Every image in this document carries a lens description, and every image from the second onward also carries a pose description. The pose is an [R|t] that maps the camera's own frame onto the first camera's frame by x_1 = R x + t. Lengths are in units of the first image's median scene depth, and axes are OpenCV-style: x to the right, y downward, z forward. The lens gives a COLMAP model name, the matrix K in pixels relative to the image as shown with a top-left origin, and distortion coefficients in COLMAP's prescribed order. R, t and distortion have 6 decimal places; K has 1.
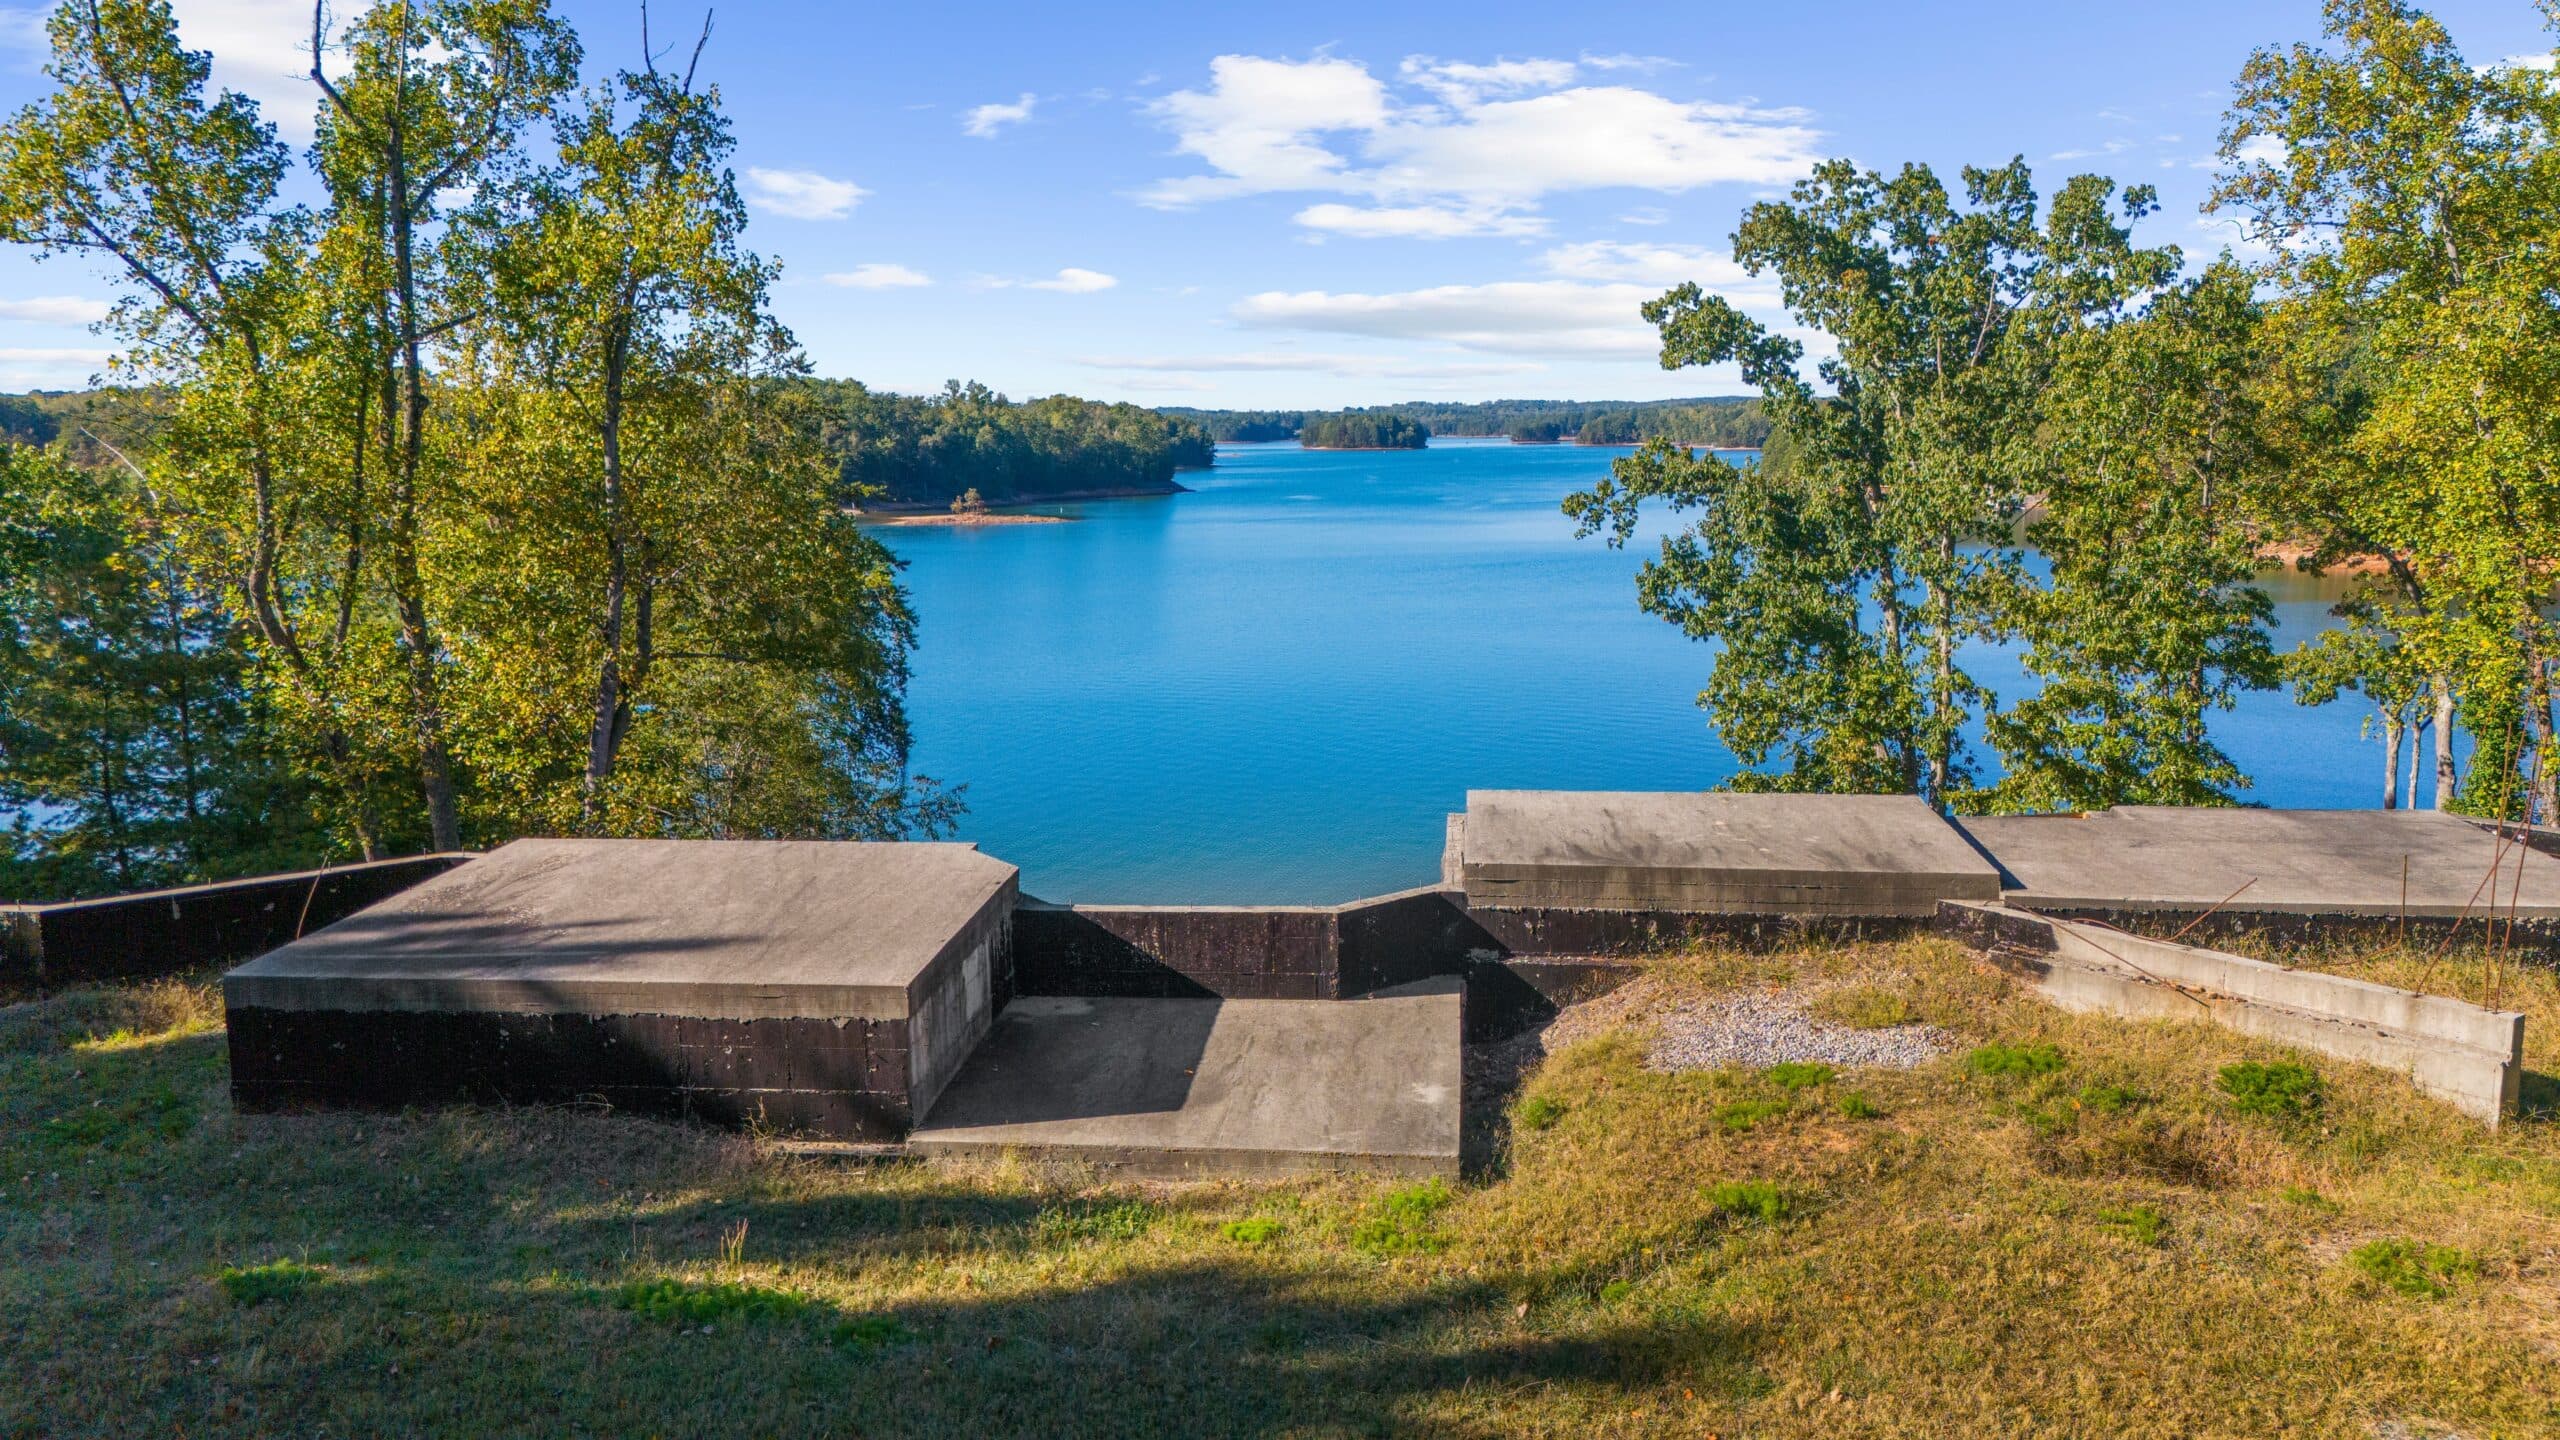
lens RADIAL K [[1880.7, 0, 1282.6], [0, 1880.7, 721.2], [0, 0, 1]] dist [0.065491, -0.059034]
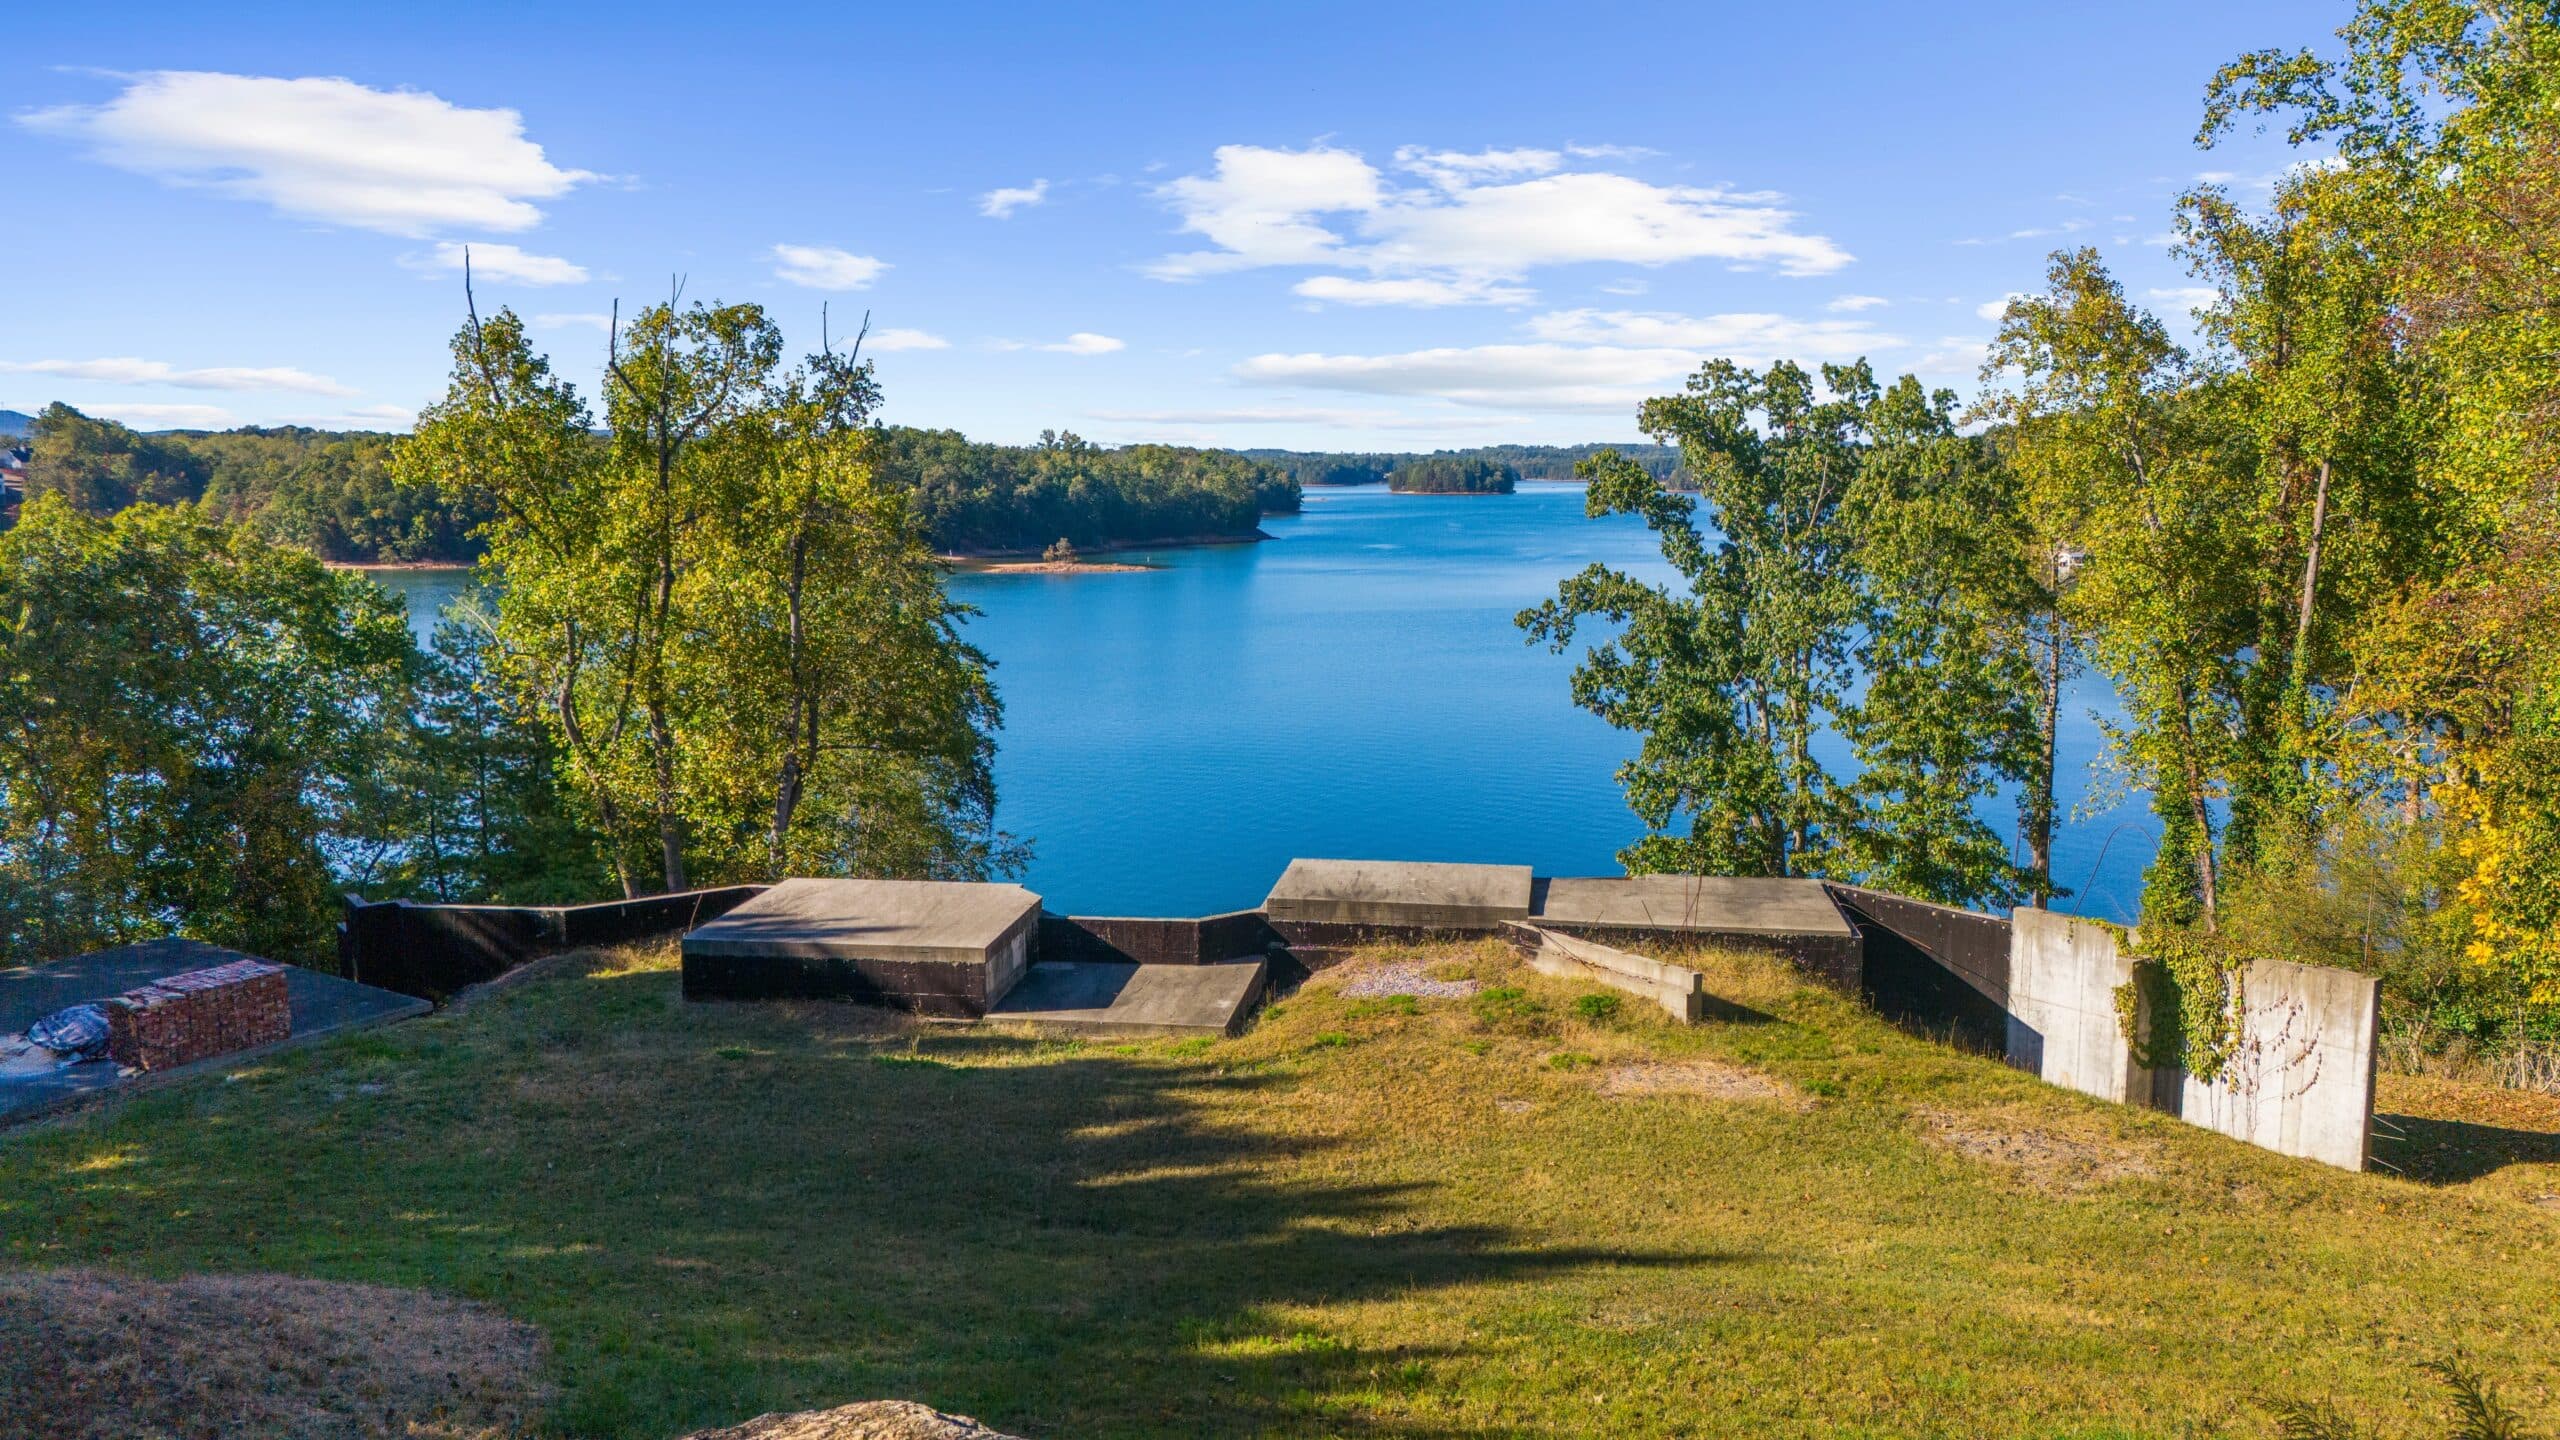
lens RADIAL K [[1880.7, 0, 1281.7], [0, 1880.7, 724.8], [0, 0, 1]] dist [0.065491, -0.059034]
pose [[0.998780, 0.012771, -0.047699, 0.082426], [-0.013683, 0.999729, -0.018849, -0.028093], [0.047445, 0.019479, 0.998684, -0.393642]]
